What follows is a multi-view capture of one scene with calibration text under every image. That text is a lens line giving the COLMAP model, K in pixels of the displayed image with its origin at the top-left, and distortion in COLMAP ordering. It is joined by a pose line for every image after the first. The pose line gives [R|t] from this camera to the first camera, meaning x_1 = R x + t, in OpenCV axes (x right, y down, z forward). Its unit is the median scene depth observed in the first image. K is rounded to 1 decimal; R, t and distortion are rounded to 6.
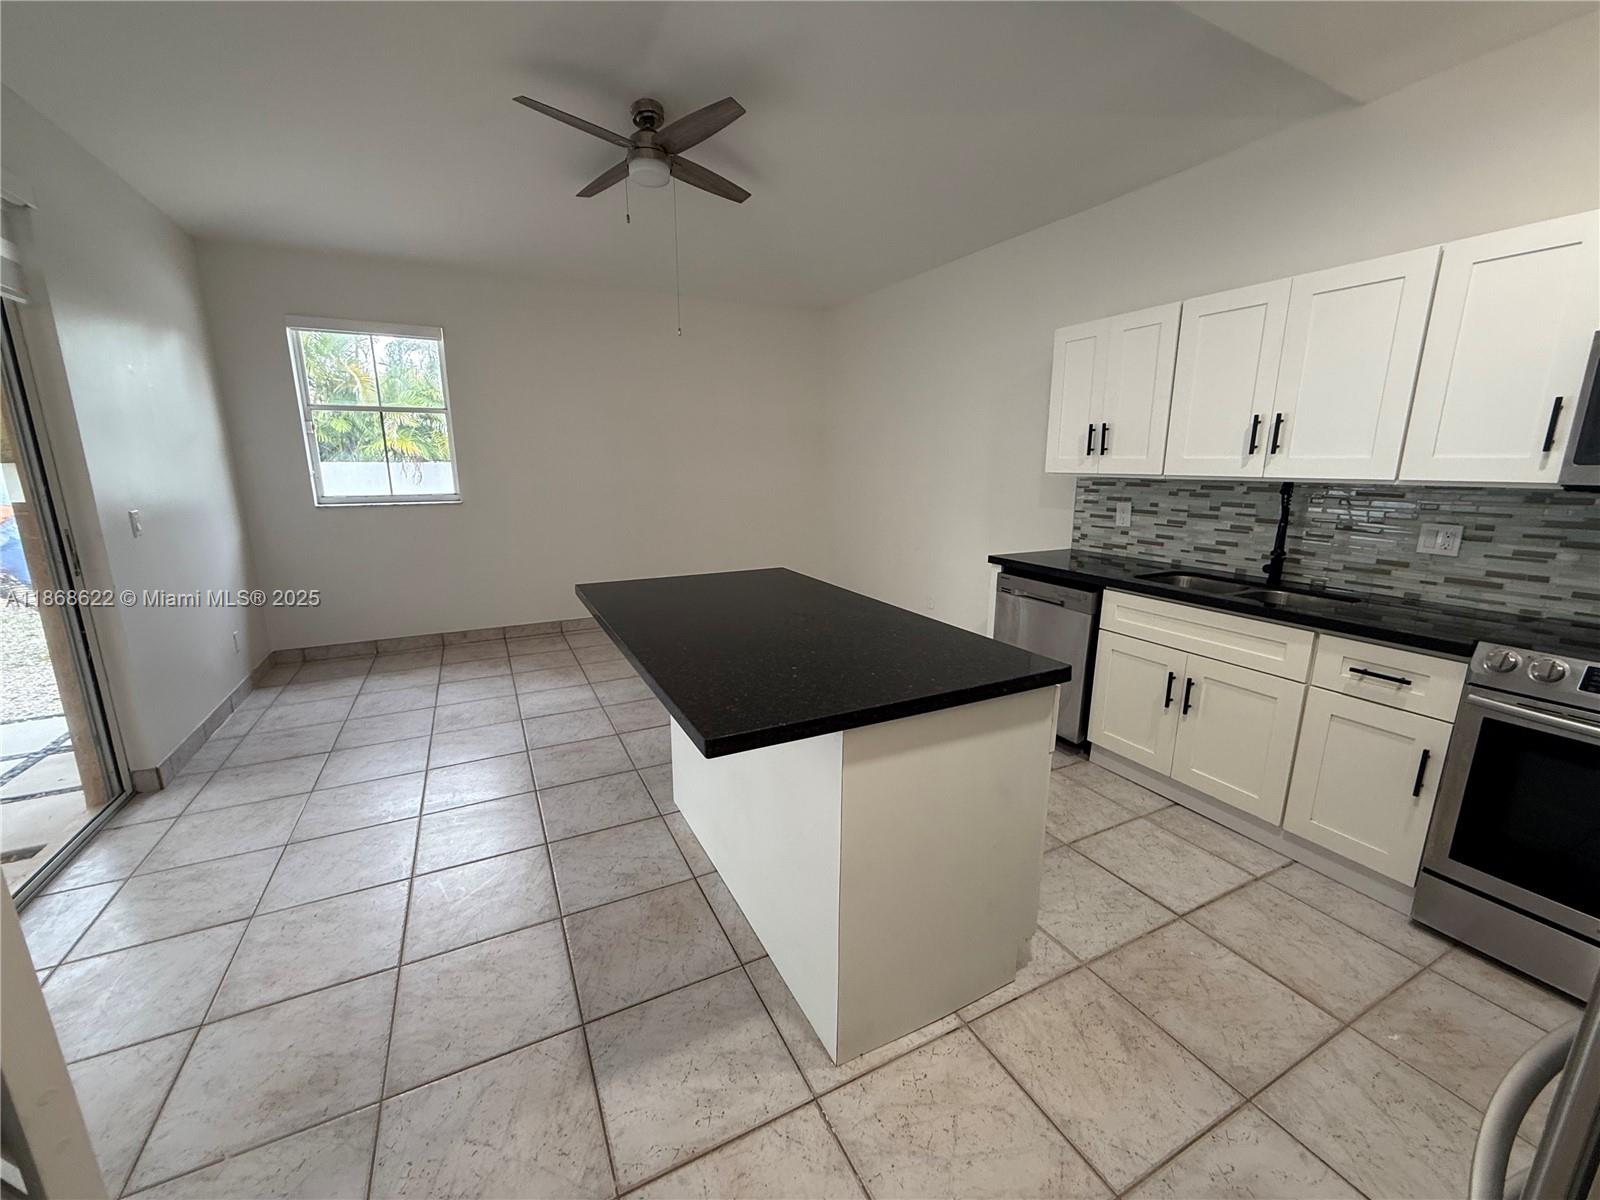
lens RADIAL K [[642.0, 0, 797.1], [0, 642.0, 600.0], [0, 0, 1]] dist [-0.002474, 0.000345]
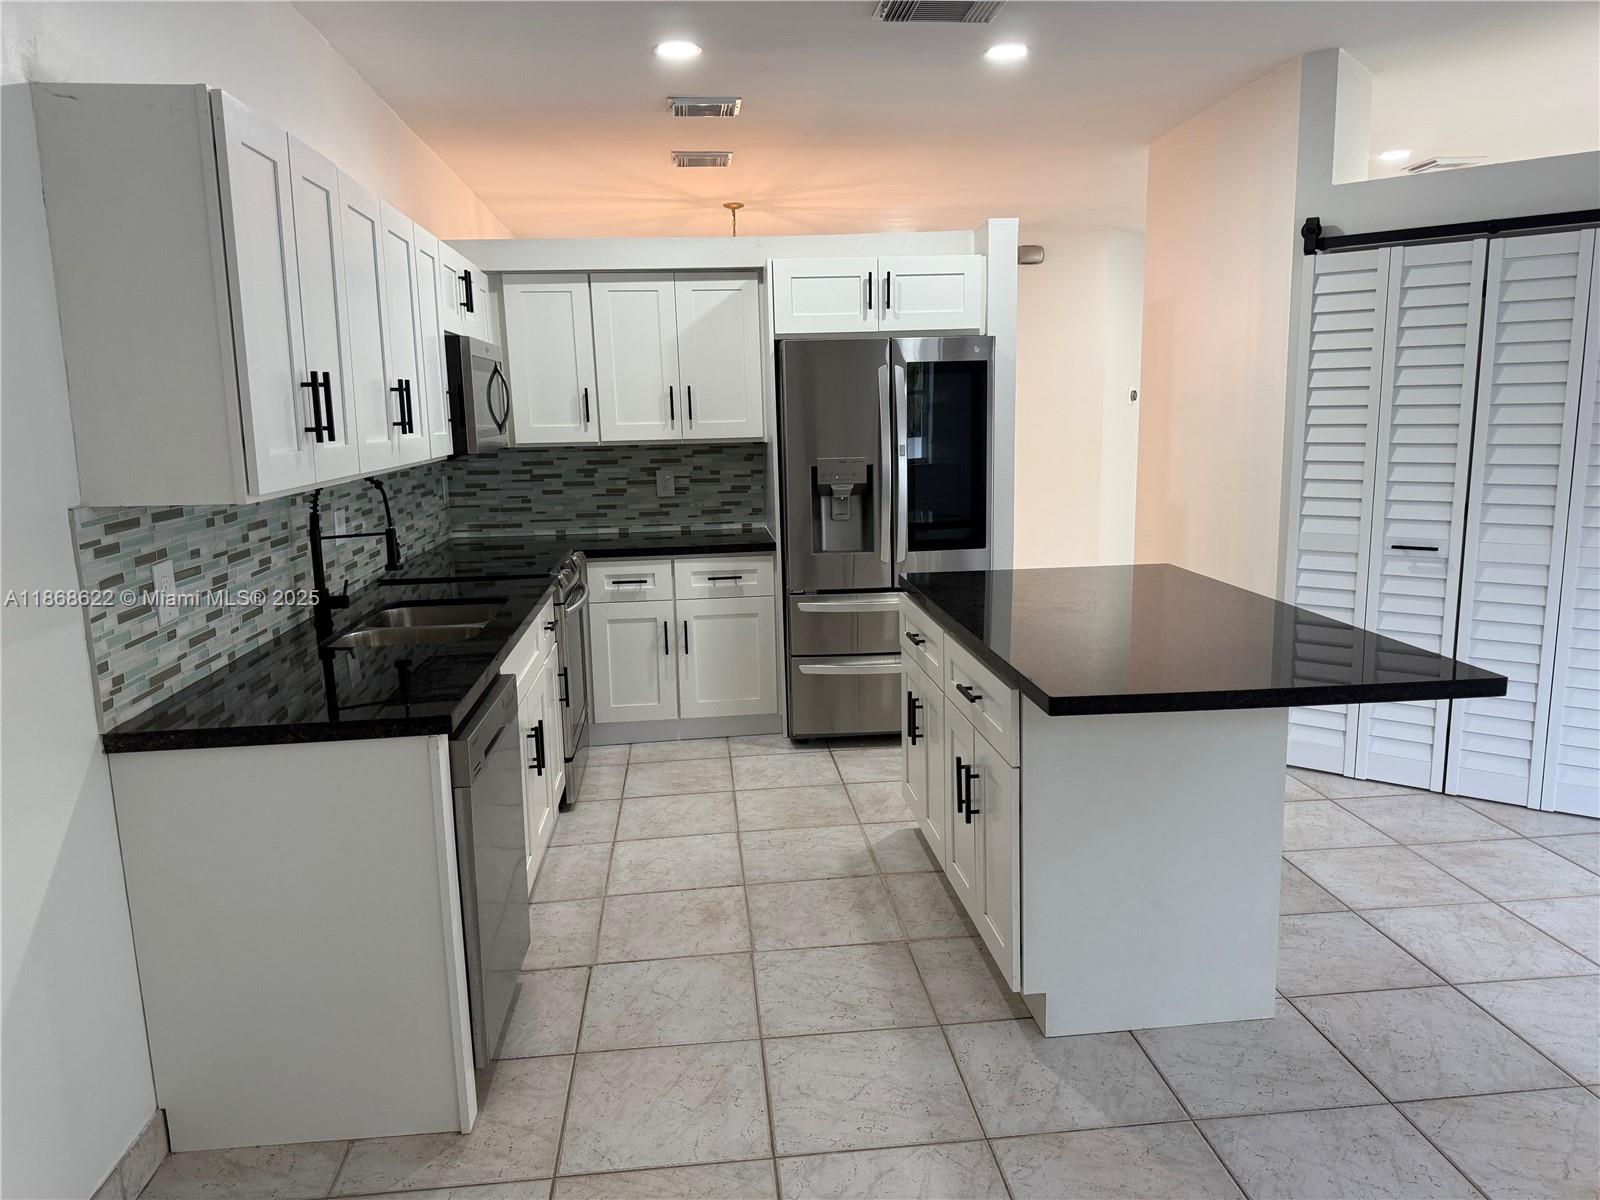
lens RADIAL K [[1118.5, 0, 804.1], [0, 1118.5, 600.5], [0, 0, 1]] dist [0.003989, 0.000041]
pose [[-0.932160, -0.040795, 0.359742, -0.118389], [0.100967, 0.924919, 0.366512, -0.354489], [-0.347684, 0.377970, -0.858053, 1.506196]]
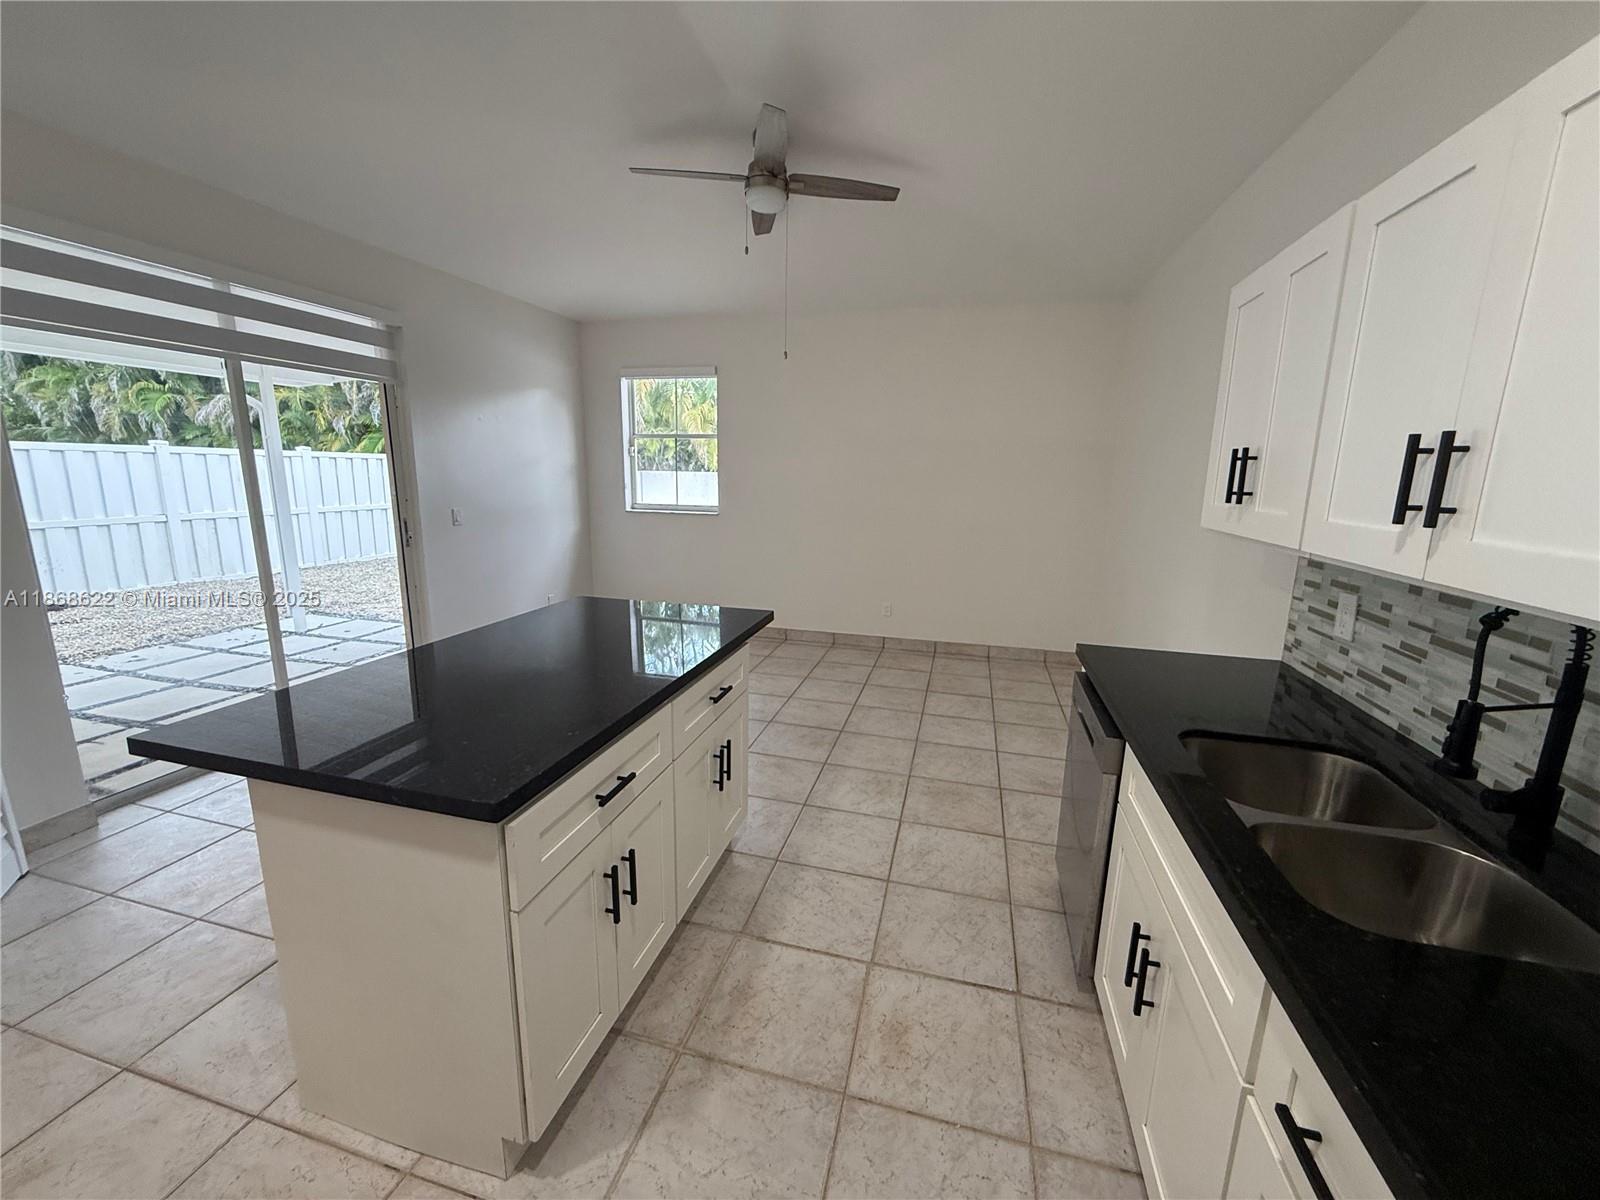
lens RADIAL K [[642.0, 0, 792.2], [0, 642.0, 597.9], [0, 0, 1]] dist [-0.002474, 0.000345]
pose [[0.739753, 0.146188, -0.656806, 0.531140], [-0.159763, 0.986361, 0.039600, -0.099093], [0.653637, 0.075639, 0.753019, 0.313030]]
